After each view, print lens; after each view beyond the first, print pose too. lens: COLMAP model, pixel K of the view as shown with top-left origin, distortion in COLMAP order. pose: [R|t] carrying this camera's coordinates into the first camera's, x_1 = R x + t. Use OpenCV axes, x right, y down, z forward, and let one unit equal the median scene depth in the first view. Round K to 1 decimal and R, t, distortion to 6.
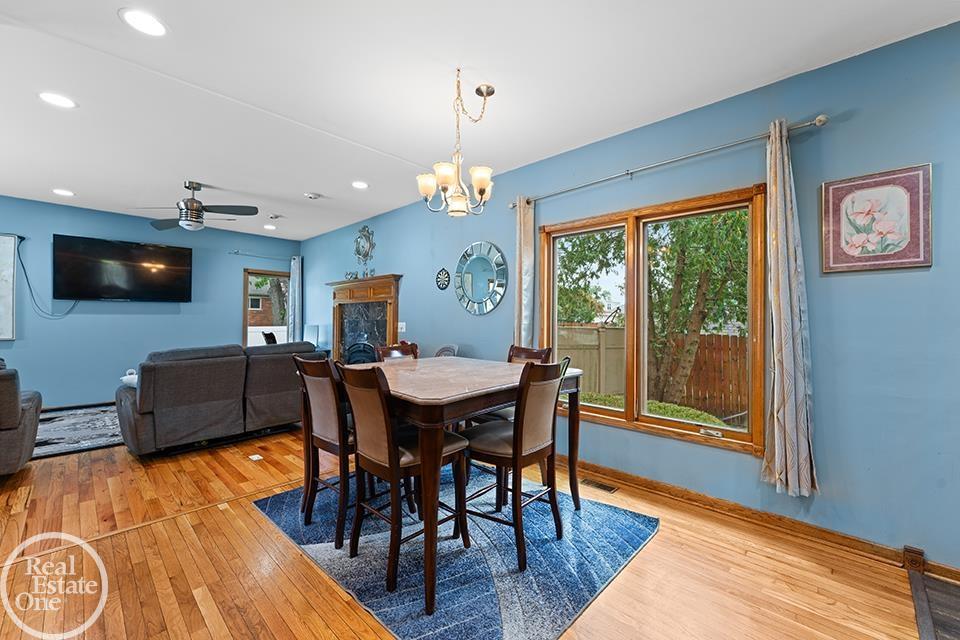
lens RADIAL K [[387.9, 0, 481.7], [0, 387.9, 316.7], [0, 0, 1]] dist [-0.000342, -0.000235]
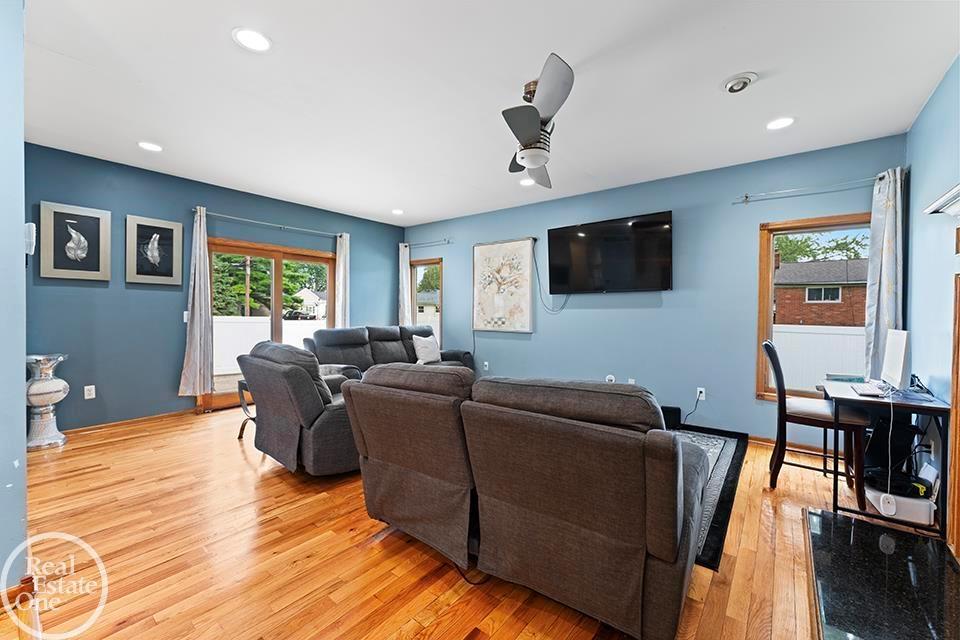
lens RADIAL K [[380.5, 0, 480.3], [0, 380.5, 315.1], [0, 0, 1]] dist [-0.000337, -0.000038]
pose [[0.093883, 0.001282, -0.995582, -0.138740], [0.001150, 0.999998, 0.001396, 0.007568], [0.995583, -0.001276, 0.093882, 0.734879]]
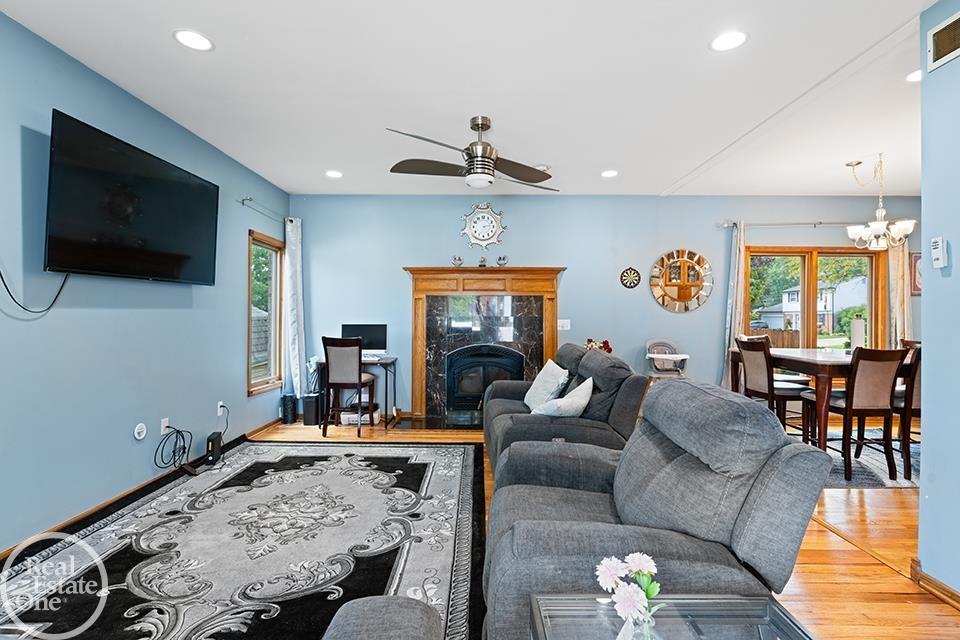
lens RADIAL K [[454.4, 0, 480.2], [0, 454.4, 316.4], [0, 0, 1]] dist [0.000756, 0.000830]
pose [[0.729432, -0.005715, 0.684030, -1.110585], [-0.007956, 0.999827, 0.016838, -0.010100], [-0.684007, -0.017724, 0.729260, 0.354560]]
